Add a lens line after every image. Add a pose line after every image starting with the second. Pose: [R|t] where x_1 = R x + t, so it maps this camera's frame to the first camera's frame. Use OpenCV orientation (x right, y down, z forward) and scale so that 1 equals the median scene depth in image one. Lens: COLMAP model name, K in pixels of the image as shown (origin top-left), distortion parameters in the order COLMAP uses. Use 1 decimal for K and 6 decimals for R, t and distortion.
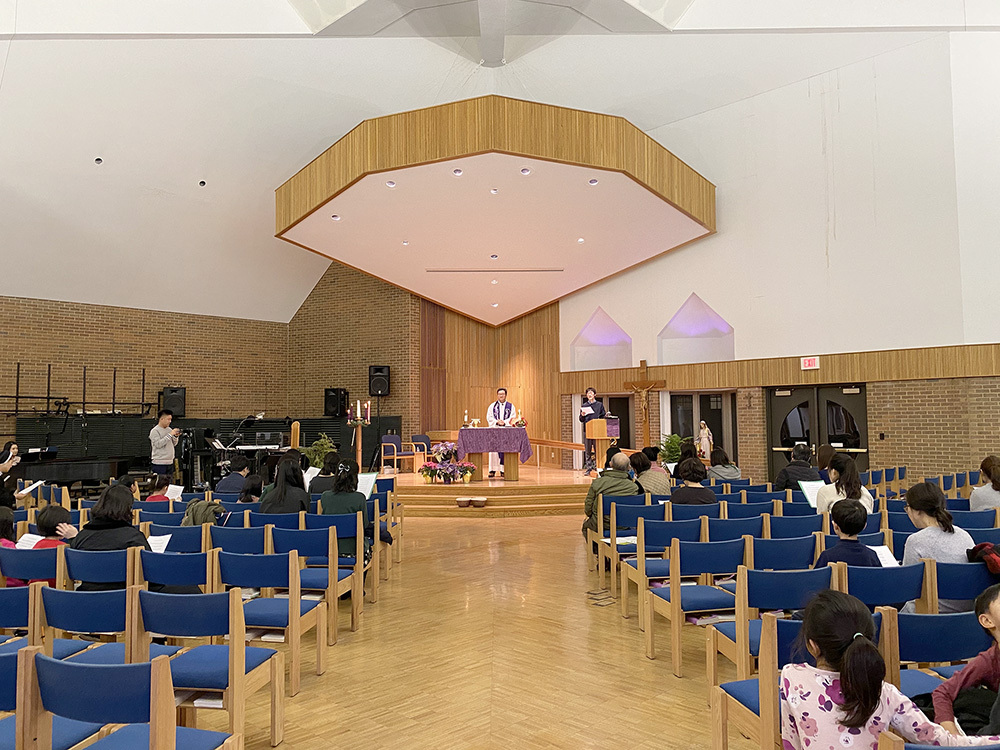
lens RADIAL K [[751.3, 0, 500.0], [0, 751.3, 375.0], [0, 0, 1]] dist [0.058796, -0.003065]
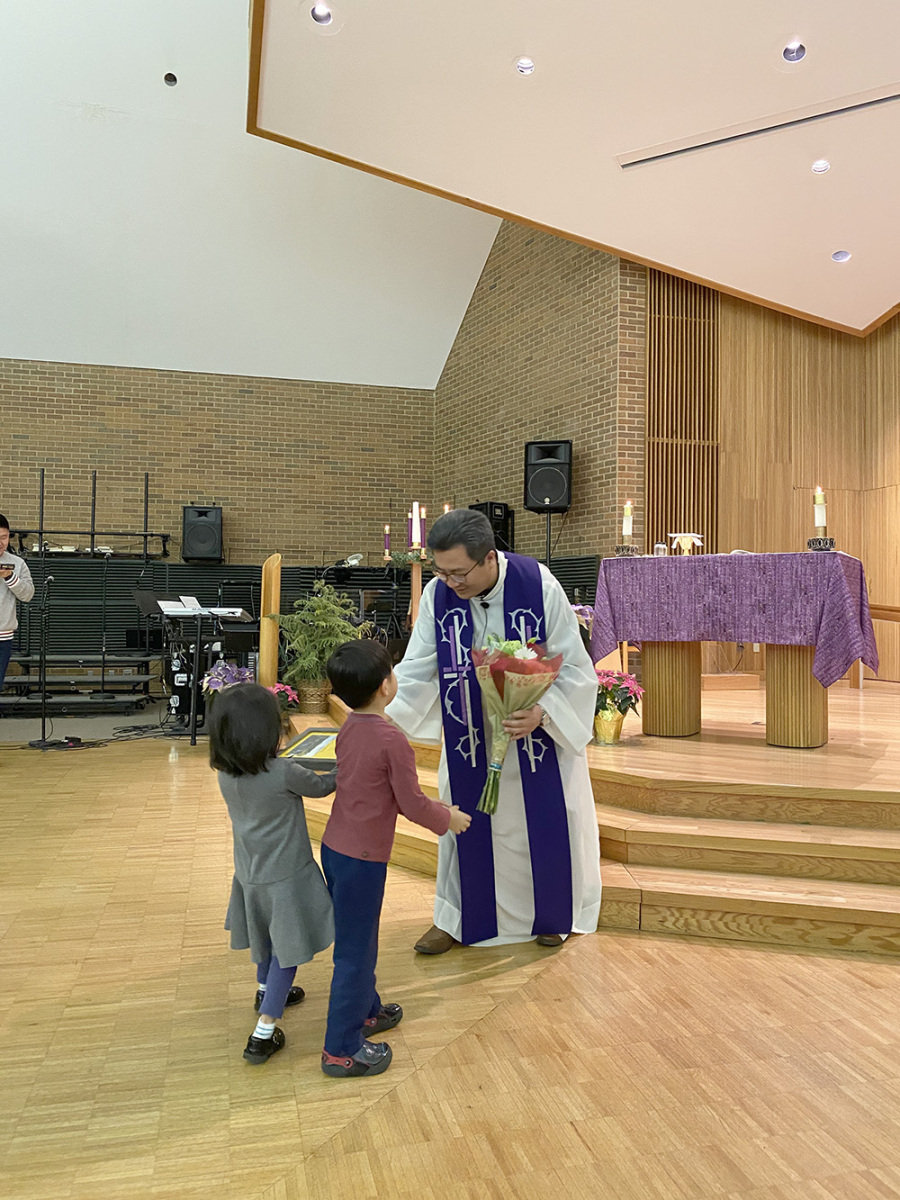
lens RADIAL K [[901.5, 0, 450.0], [0, 901.5, 600.0], [0, 0, 1]] dist [0.058796, -0.003065]
pose [[0.848225, 0.009699, -0.529547, 0.070485], [0.016719, 0.998844, 0.045074, 0.054945], [0.529372, -0.047086, 0.847082, 0.513293]]
